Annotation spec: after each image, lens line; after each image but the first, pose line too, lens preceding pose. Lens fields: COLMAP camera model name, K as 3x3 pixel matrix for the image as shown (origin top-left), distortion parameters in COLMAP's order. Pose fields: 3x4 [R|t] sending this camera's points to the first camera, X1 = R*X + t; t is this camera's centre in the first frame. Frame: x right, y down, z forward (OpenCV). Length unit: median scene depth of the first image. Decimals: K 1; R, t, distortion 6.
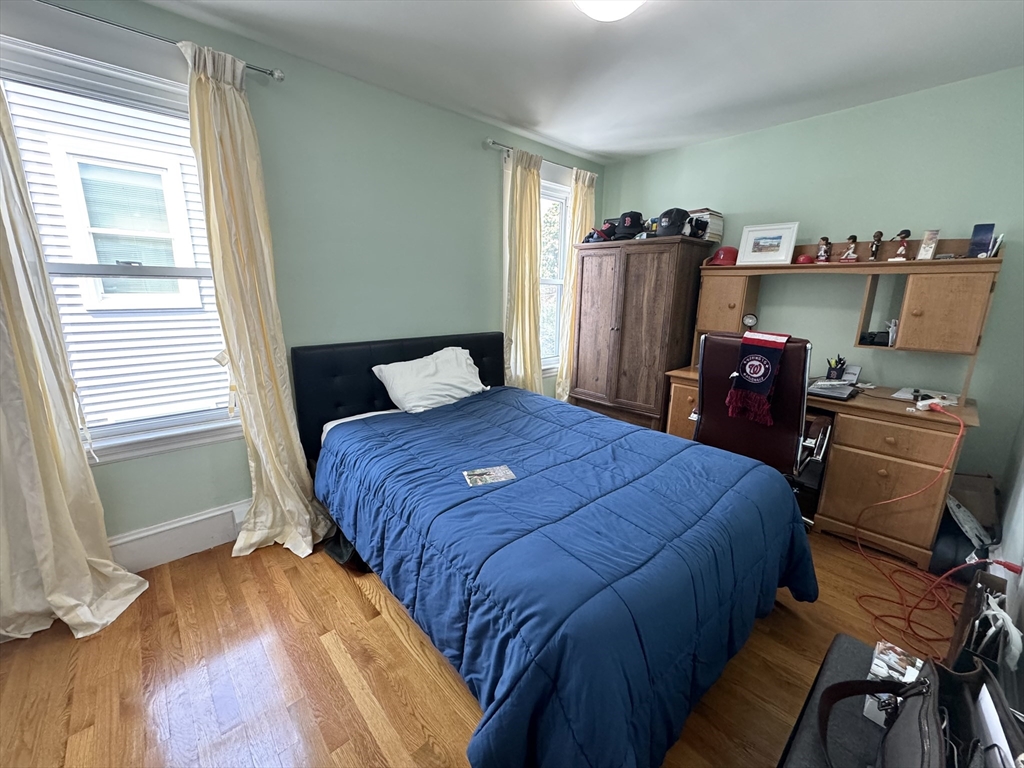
lens RADIAL K [[408.1, 0, 511.8], [0, 408.1, 381.9], [0, 0, 1]] dist [0.000196, -0.000343]
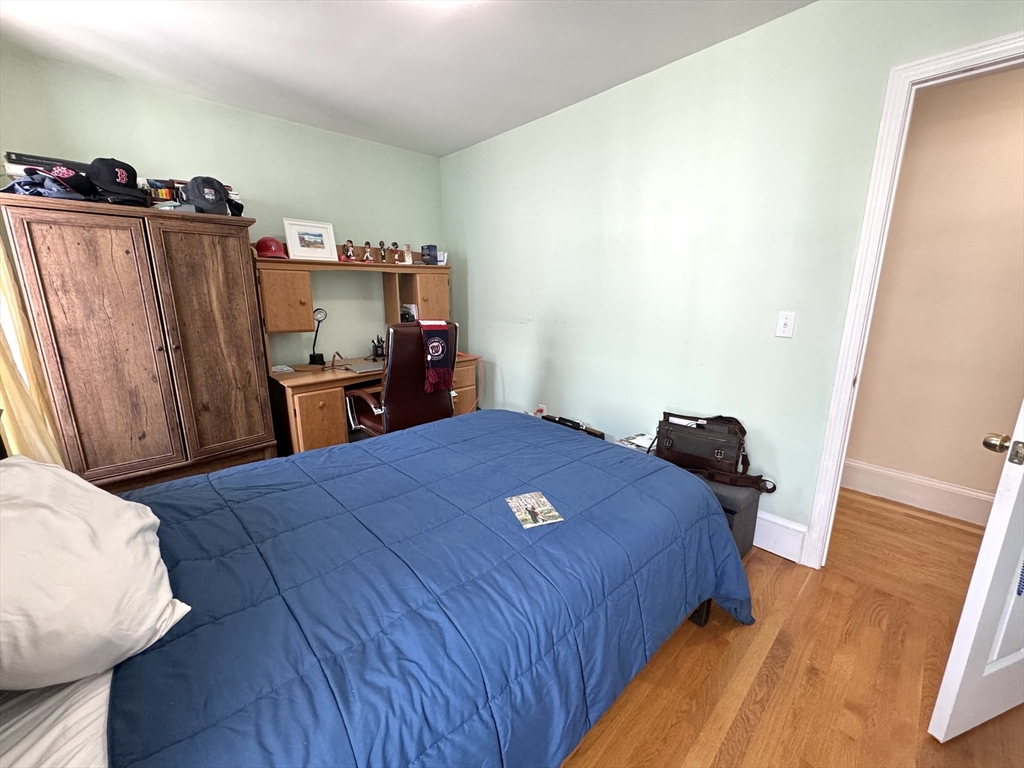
lens RADIAL K [[408.1, 0, 511.8], [0, 408.1, 381.9], [0, 0, 1]] dist [0.000196, -0.000343]
pose [[-0.014867, -0.238555, 0.971015, -0.432028], [0.224146, 0.945612, 0.235746, -0.120761], [-0.974442, 0.221155, 0.039413, 0.509301]]
